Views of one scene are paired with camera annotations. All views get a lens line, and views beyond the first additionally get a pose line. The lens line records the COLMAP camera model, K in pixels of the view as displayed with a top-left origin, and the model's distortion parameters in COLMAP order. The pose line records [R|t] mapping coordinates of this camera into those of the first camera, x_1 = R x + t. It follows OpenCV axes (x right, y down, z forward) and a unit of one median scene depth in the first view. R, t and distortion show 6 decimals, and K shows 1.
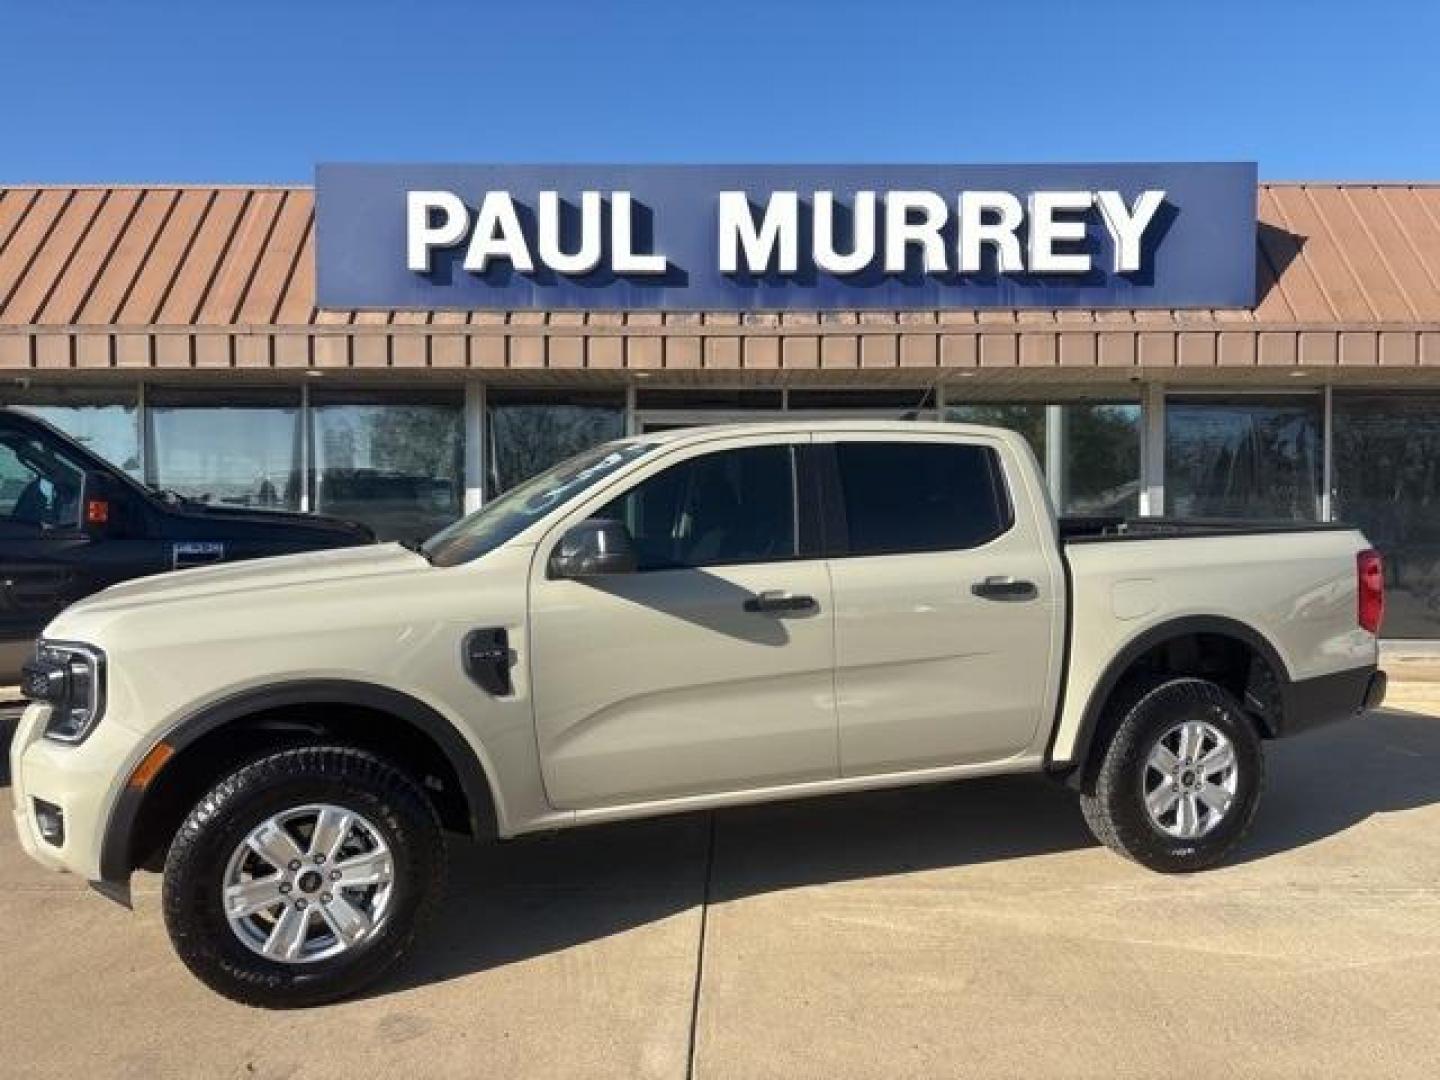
lens RADIAL K [[1100.7, 0, 720.0], [0, 1100.7, 540.0], [0, 0, 1]] dist [0.071038, -0.085731]
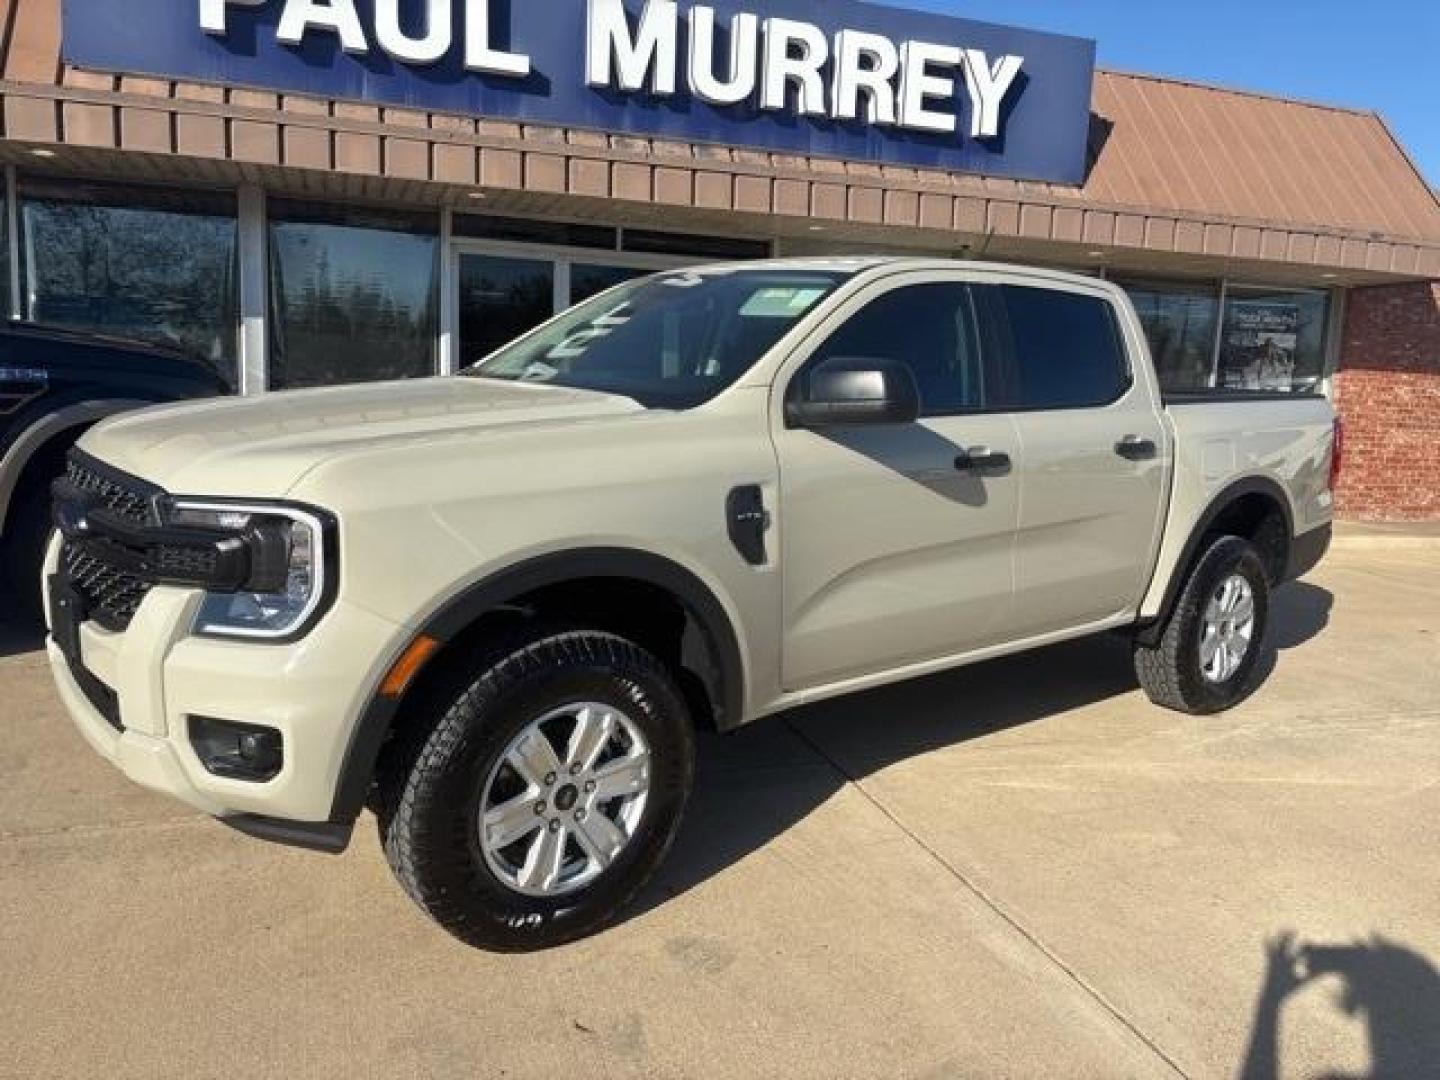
lens RADIAL K [[1100.6, 0, 701.9], [0, 1100.6, 540.5], [0, 0, 1]] dist [0.021581, -0.000542]
pose [[0.940661, -0.010813, 0.339176, -0.251816], [-0.032789, 0.991919, 0.122559, 0.010112], [-0.337760, -0.126408, 0.932705, 0.113899]]
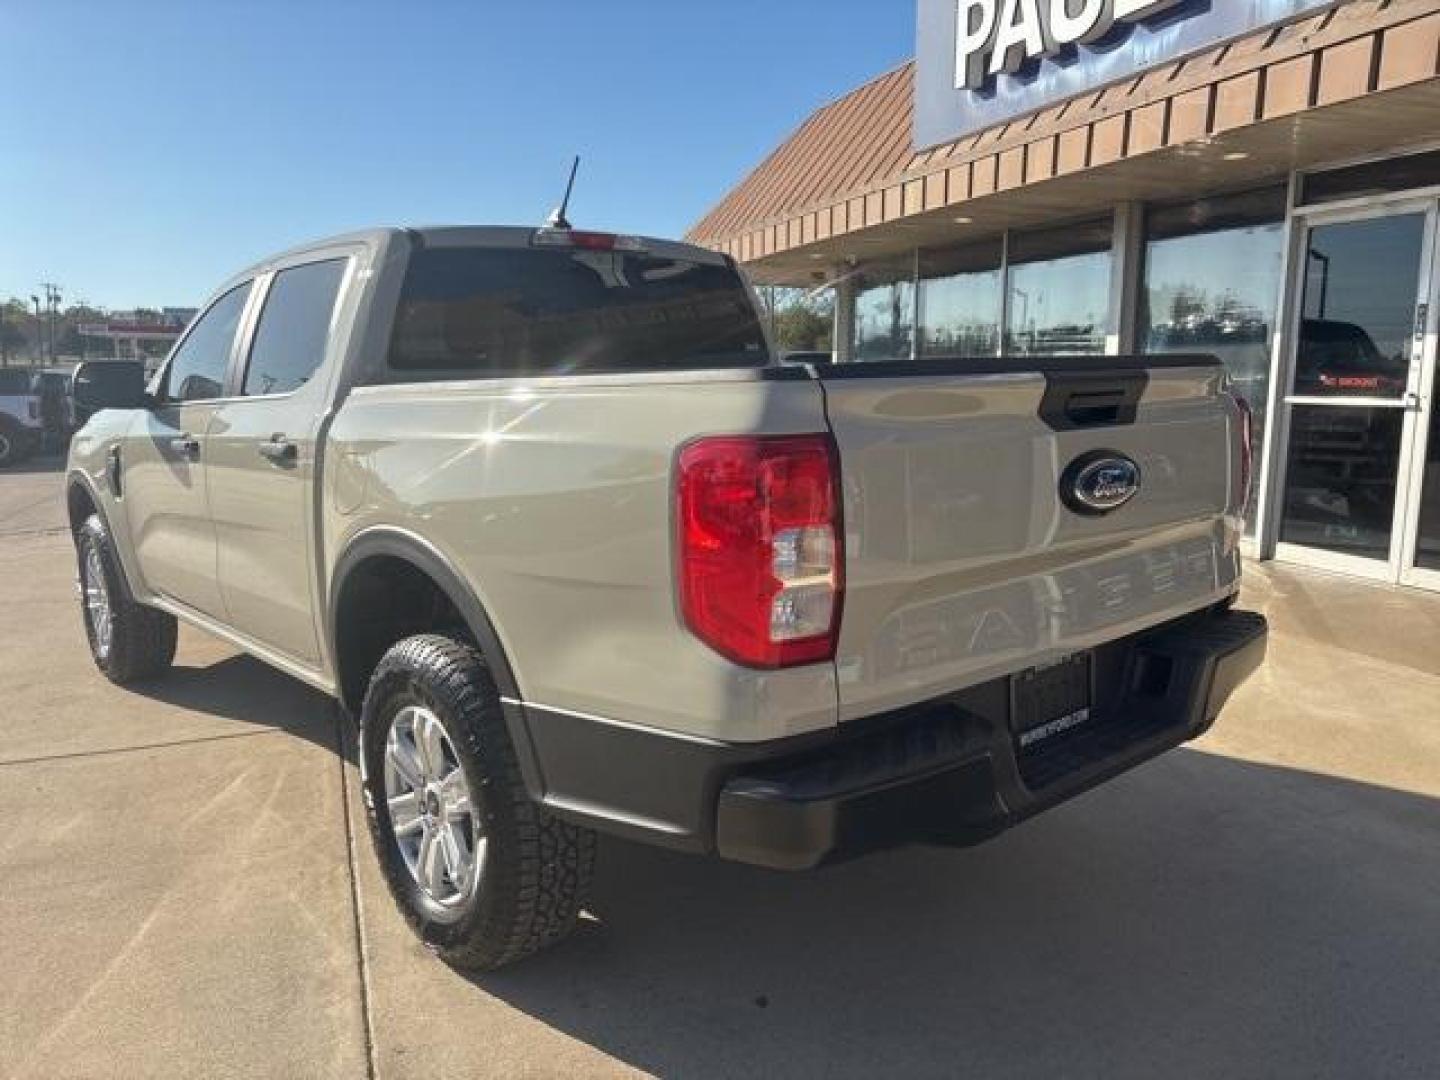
lens RADIAL K [[1100.7, 0, 720.0], [0, 1100.7, 540.0], [0, 0, 1]] dist [0.071038, -0.085731]
pose [[0.349663, 0.139485, -0.926434, 0.619140], [-0.023902, 0.989861, 0.140013, -0.006171], [0.936571, -0.026814, 0.349452, 0.578574]]
